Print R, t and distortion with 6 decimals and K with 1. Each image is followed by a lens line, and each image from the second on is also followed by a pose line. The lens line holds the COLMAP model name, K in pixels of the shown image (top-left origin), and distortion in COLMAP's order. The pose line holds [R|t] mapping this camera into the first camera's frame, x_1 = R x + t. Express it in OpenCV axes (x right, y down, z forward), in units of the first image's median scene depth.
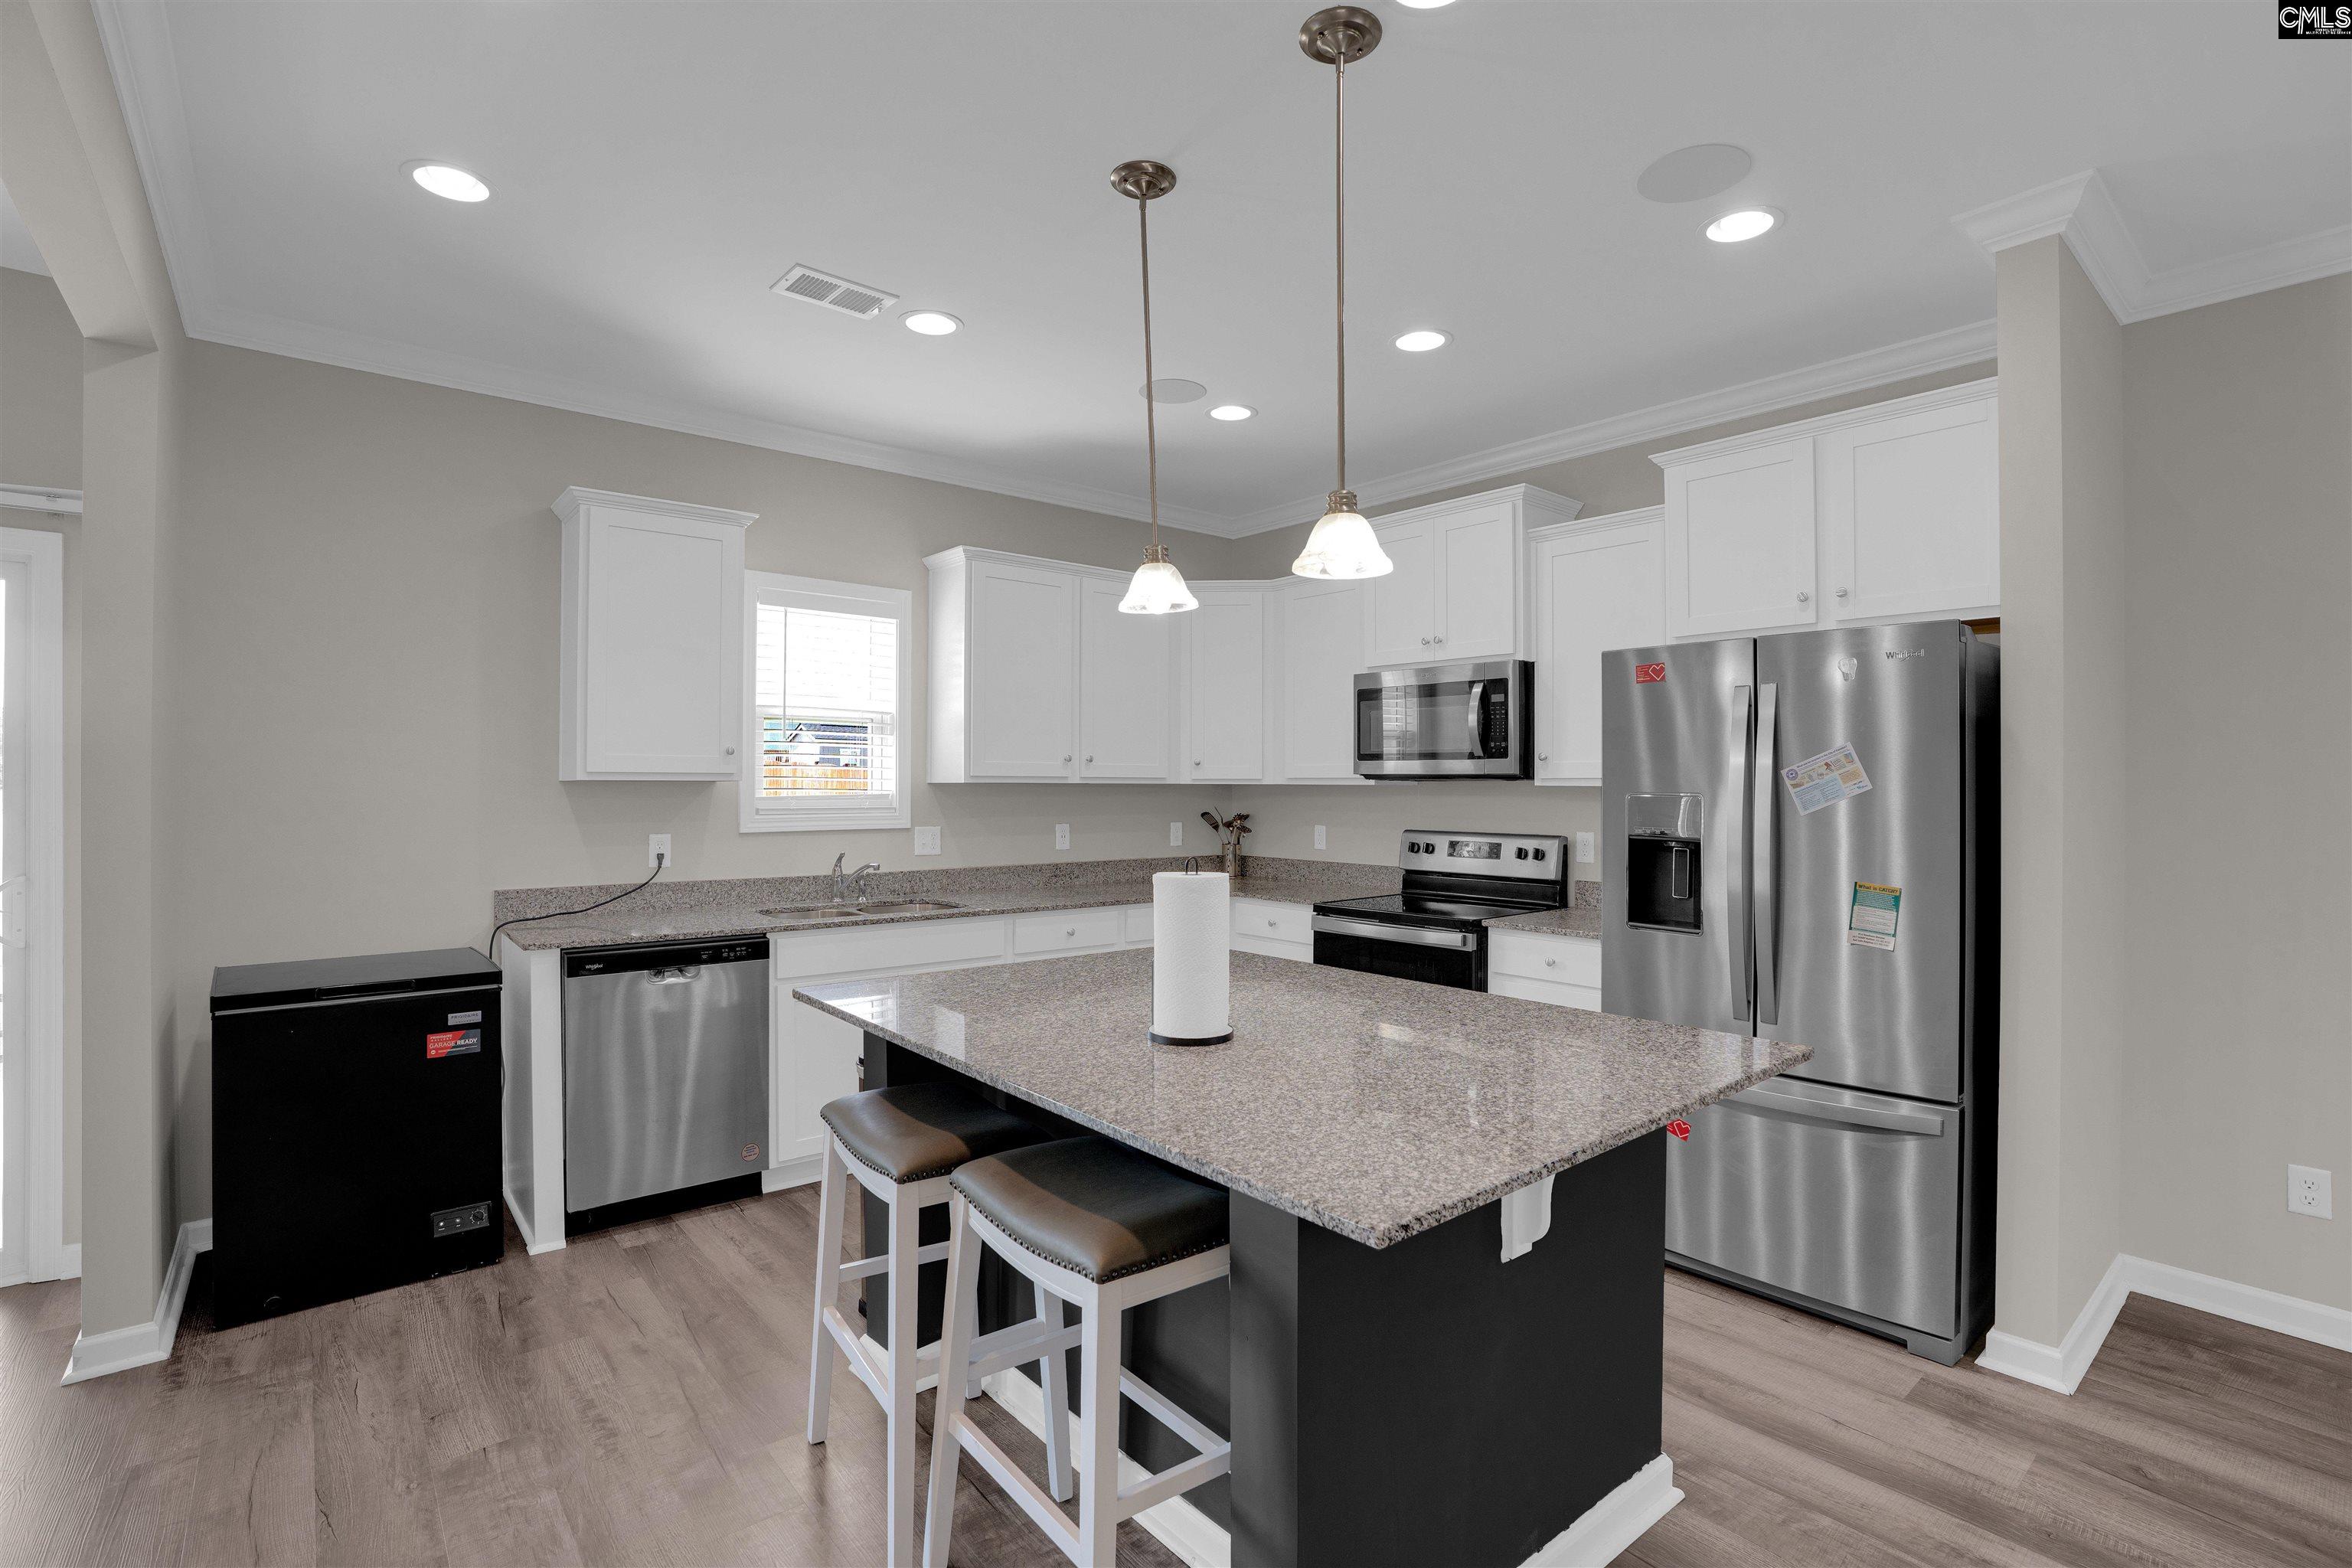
lens RADIAL K [[1076.6, 0, 1175.1], [0, 1076.6, 777.2], [0, 0, 1]] dist [-0.037510, 0.000570]
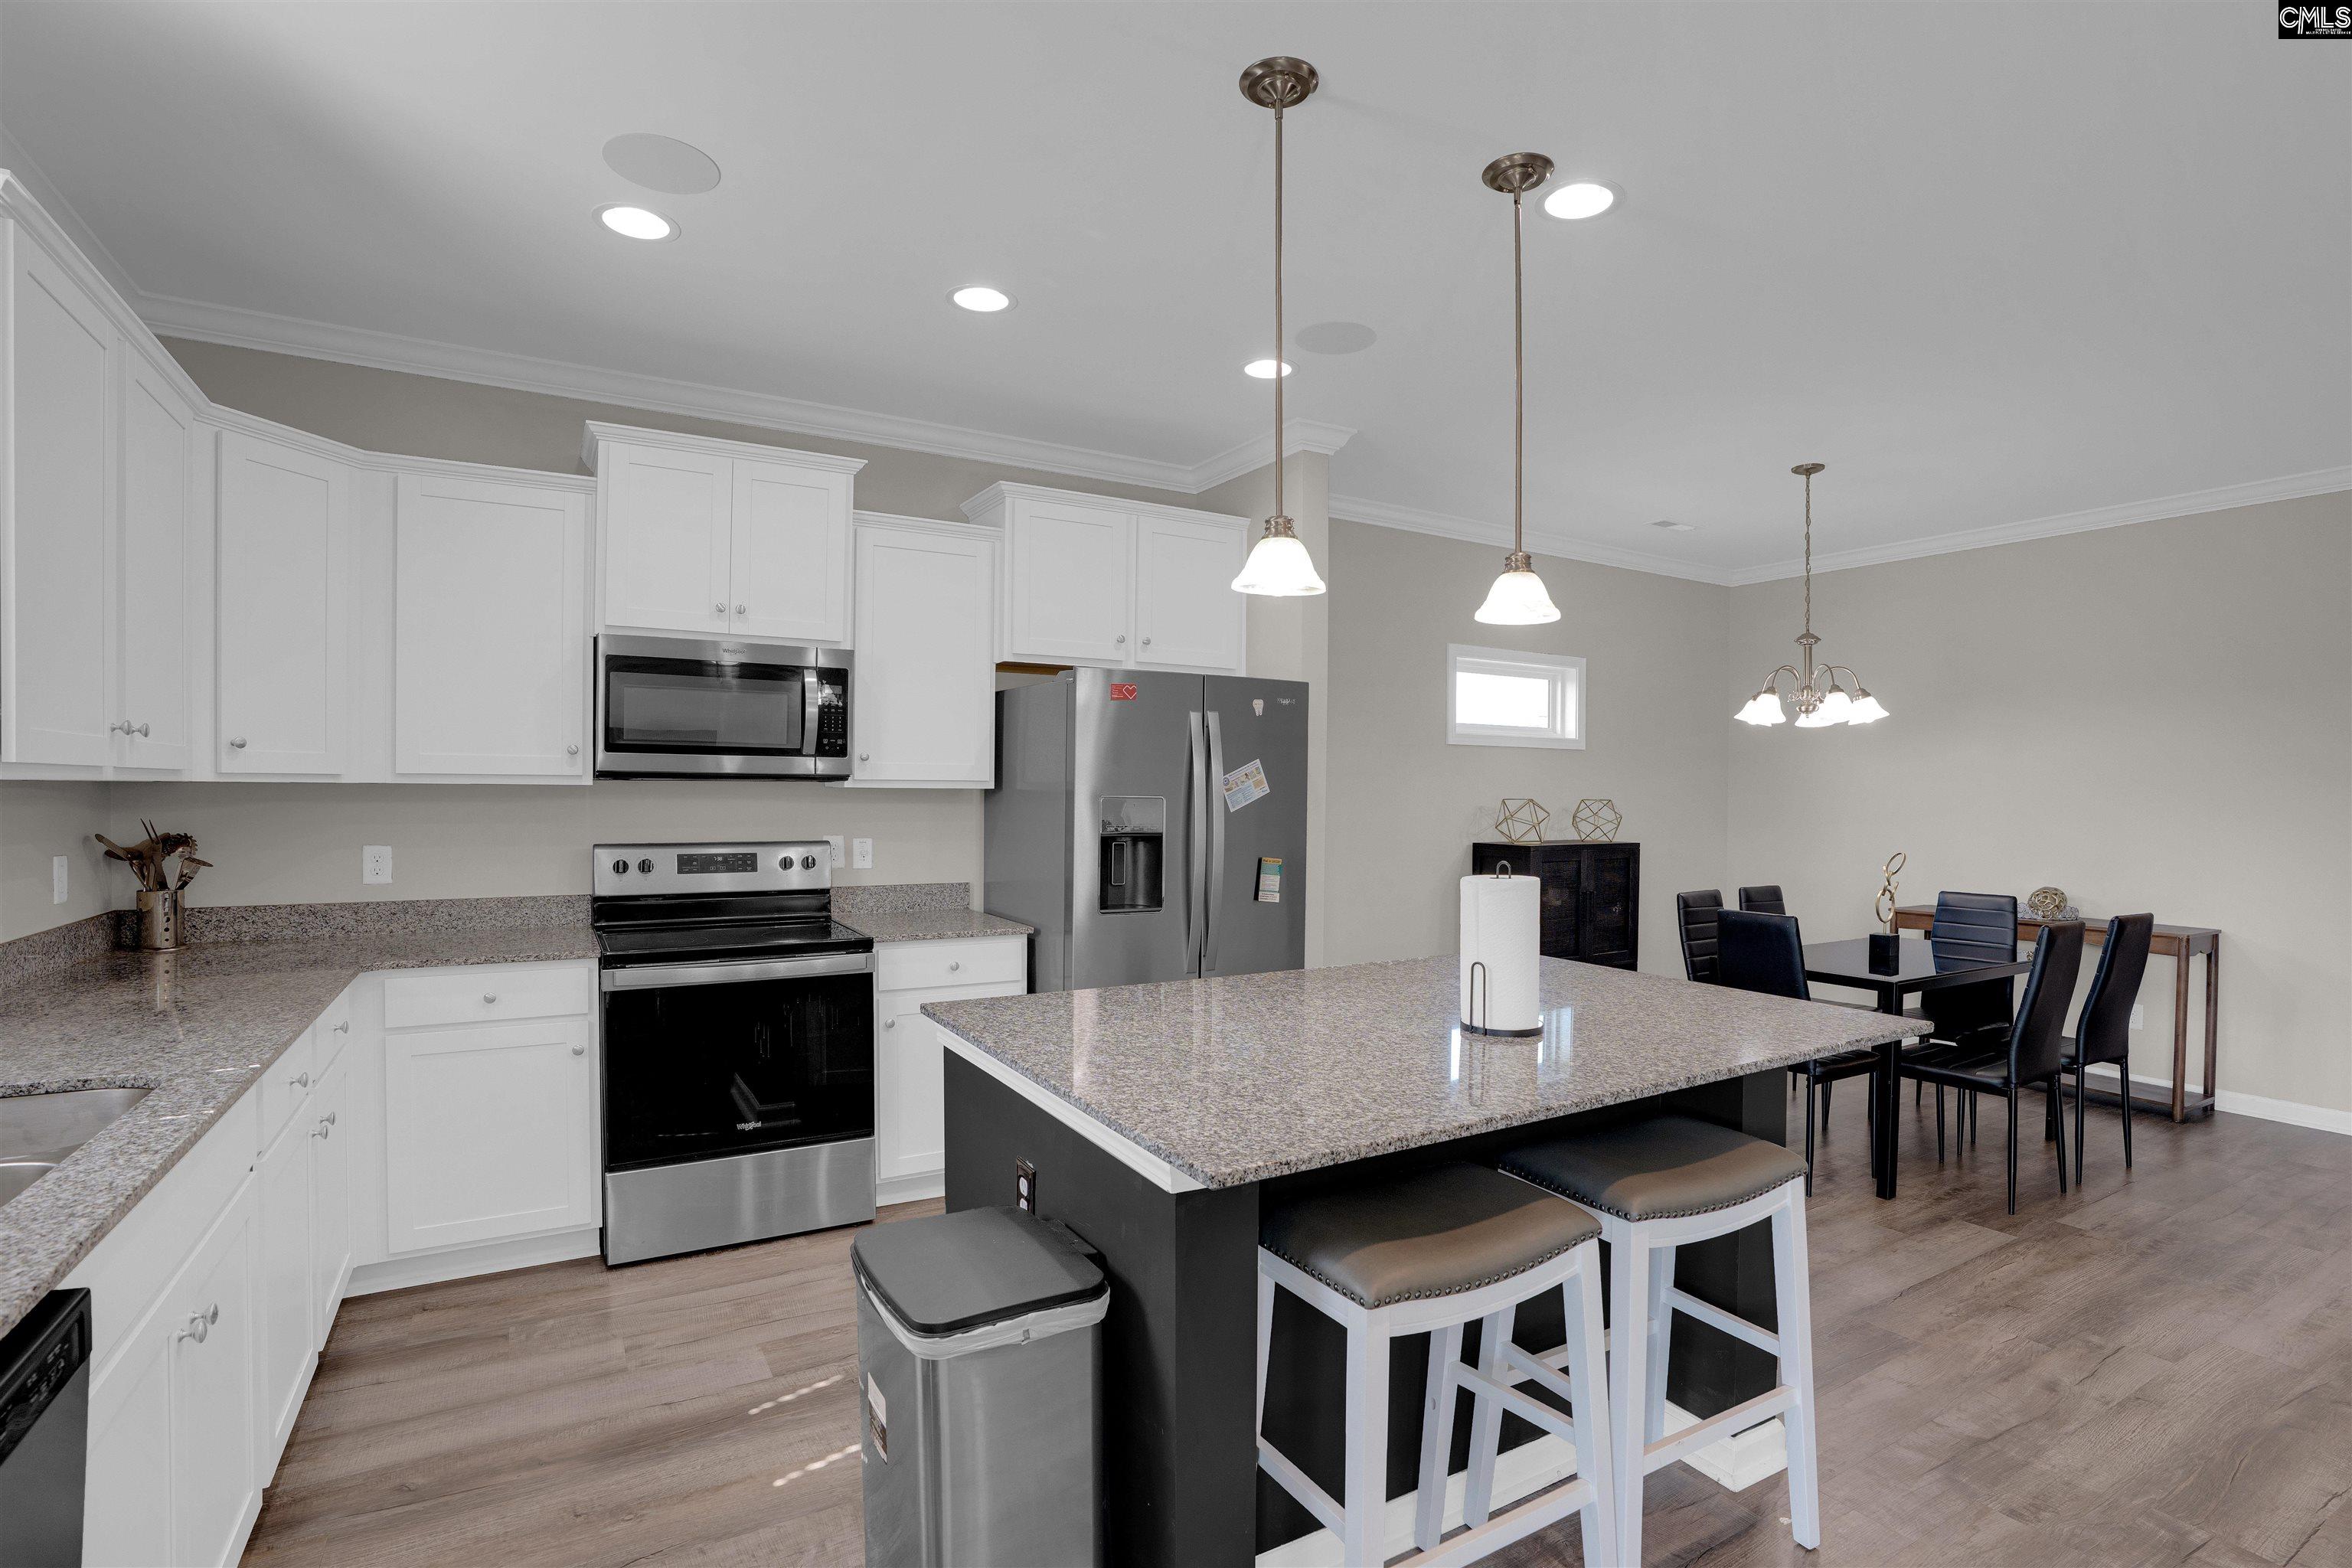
lens RADIAL K [[1160.7, 0, 1103.1], [0, 1160.7, 804.7], [0, 0, 1]] dist [0.003558, 0.000775]
pose [[0.206942, -0.012880, 0.978268, -0.614665], [-0.013572, 0.999779, 0.016034, 0.003822], [-0.978259, -0.016595, 0.206722, 0.586073]]
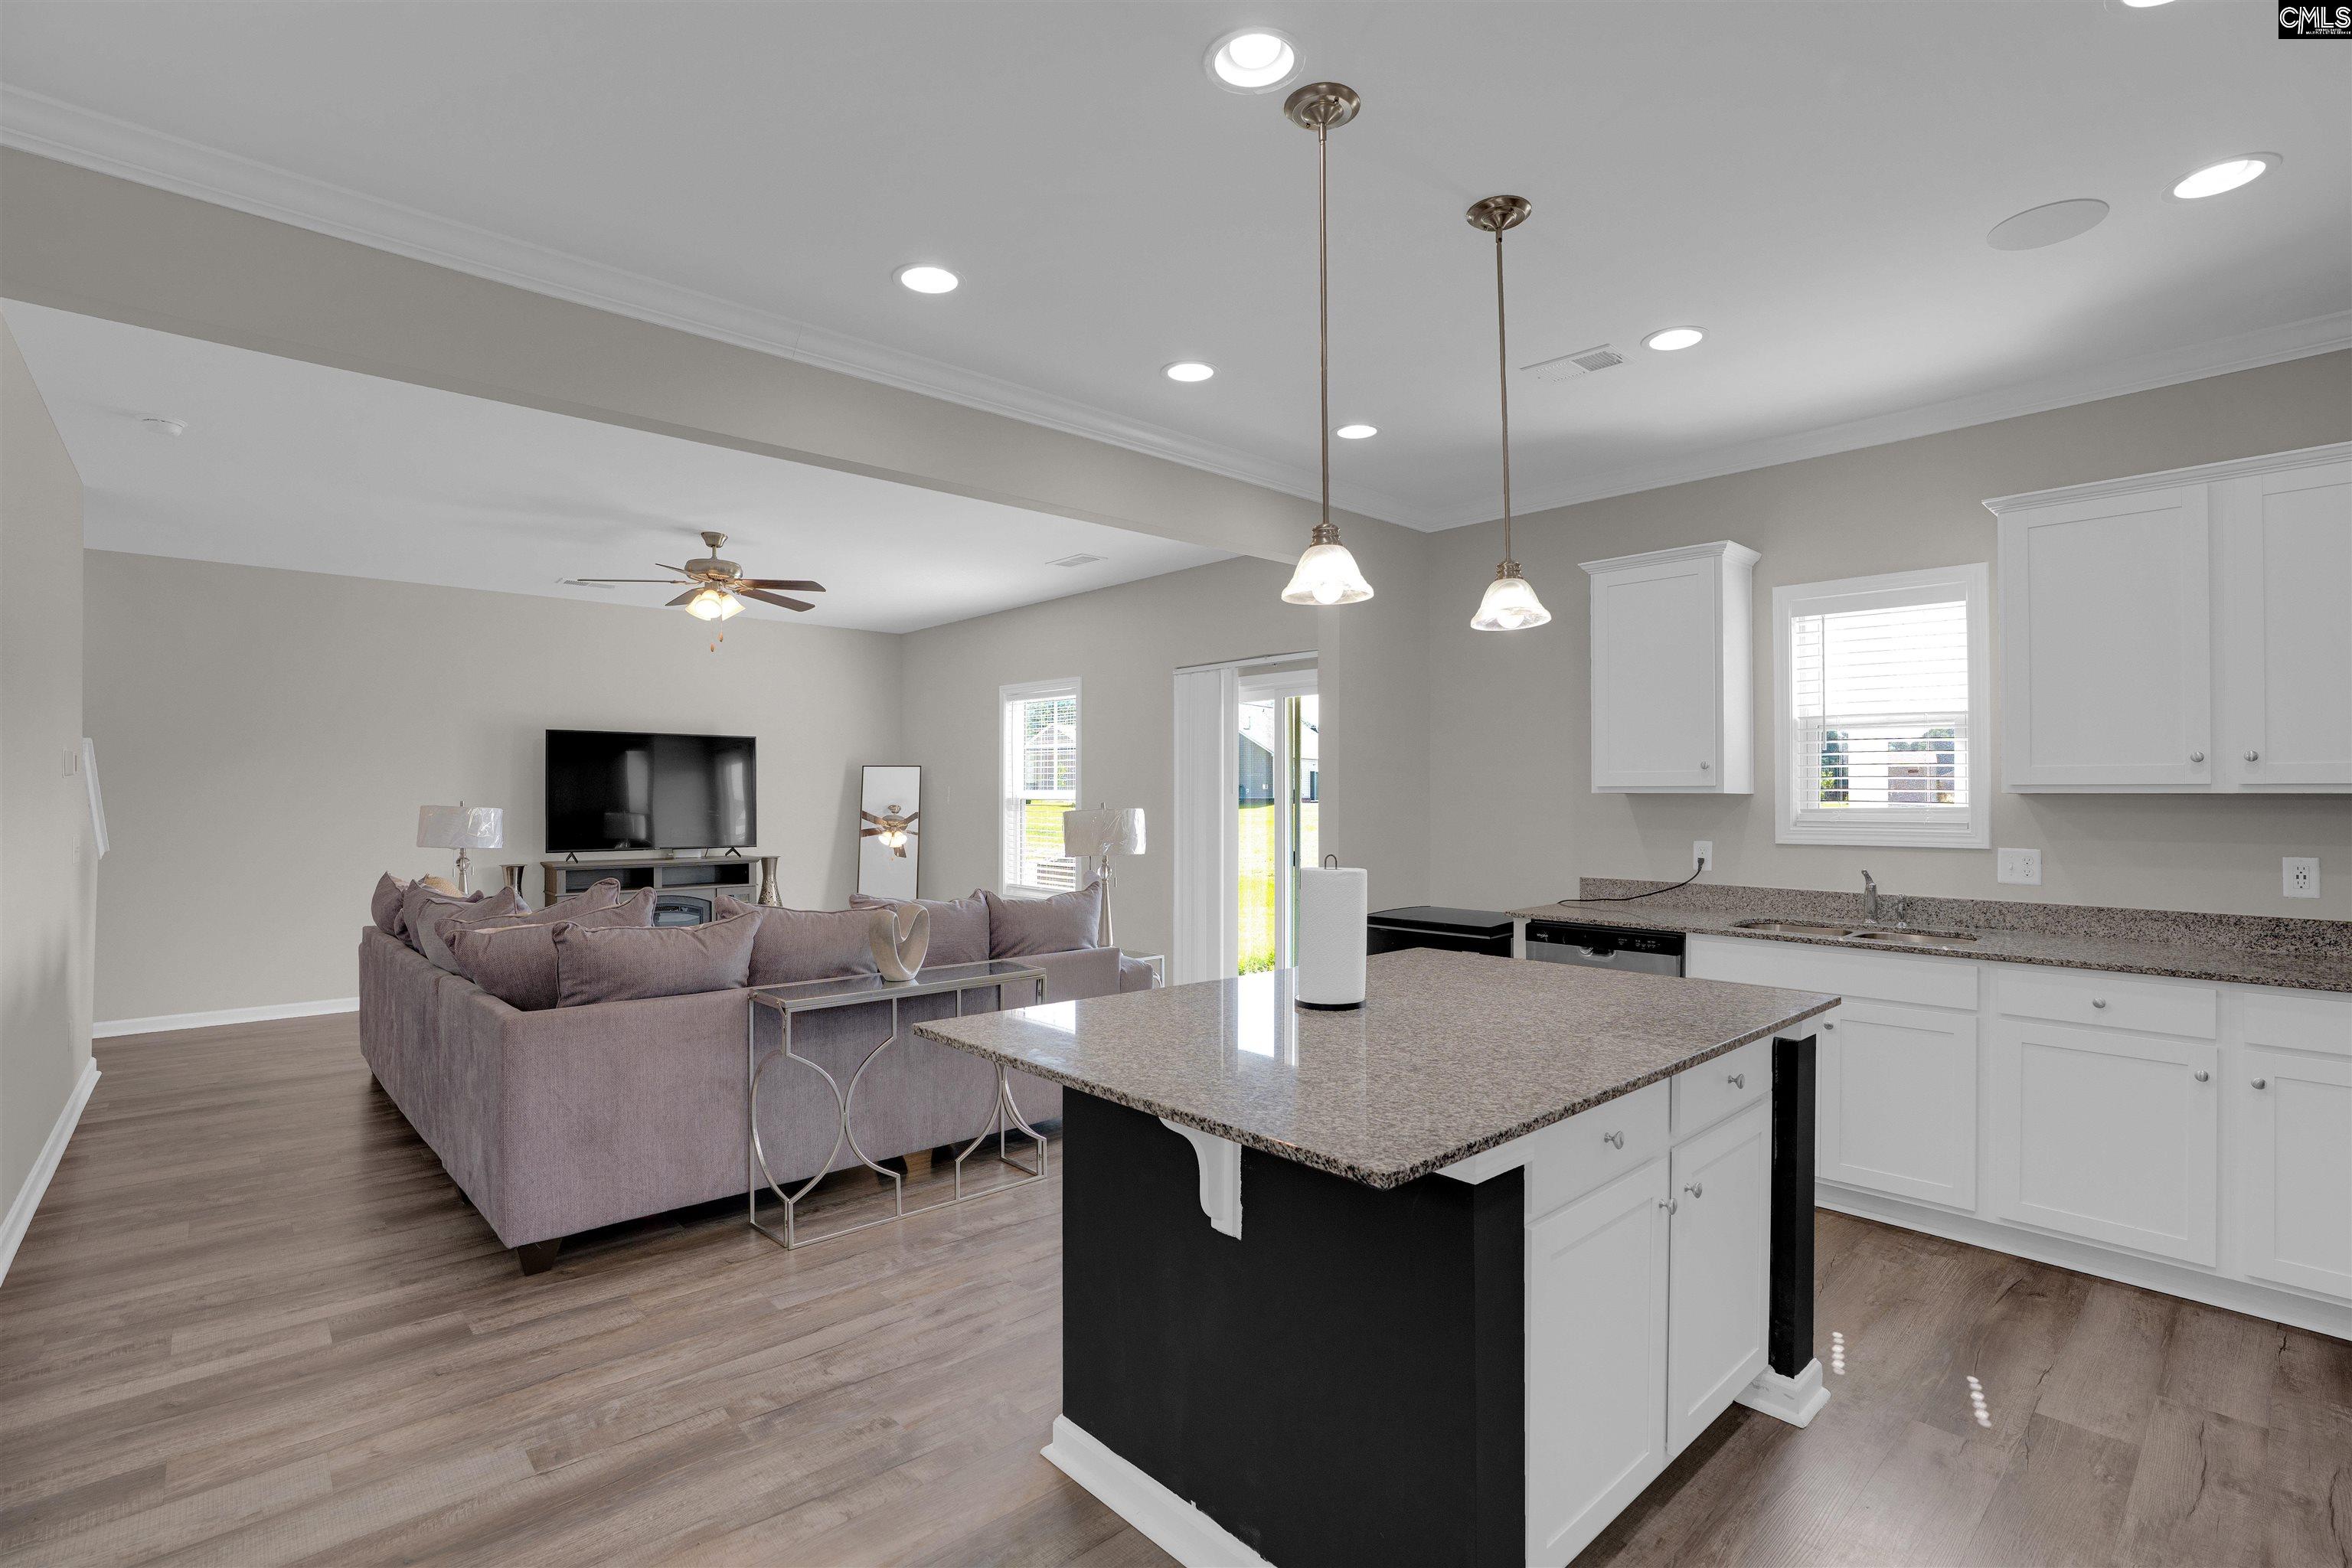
lens RADIAL K [[1090.0, 0, 1176.4], [0, 1090.0, 777.1], [0, 0, 1]] dist [-0.061743, 0.023046]
pose [[0.043778, -0.021484, -0.998810, 0.626479], [0.004716, 0.999762, -0.021298, 0.007942], [0.999030, -0.003778, 0.043869, 0.400420]]
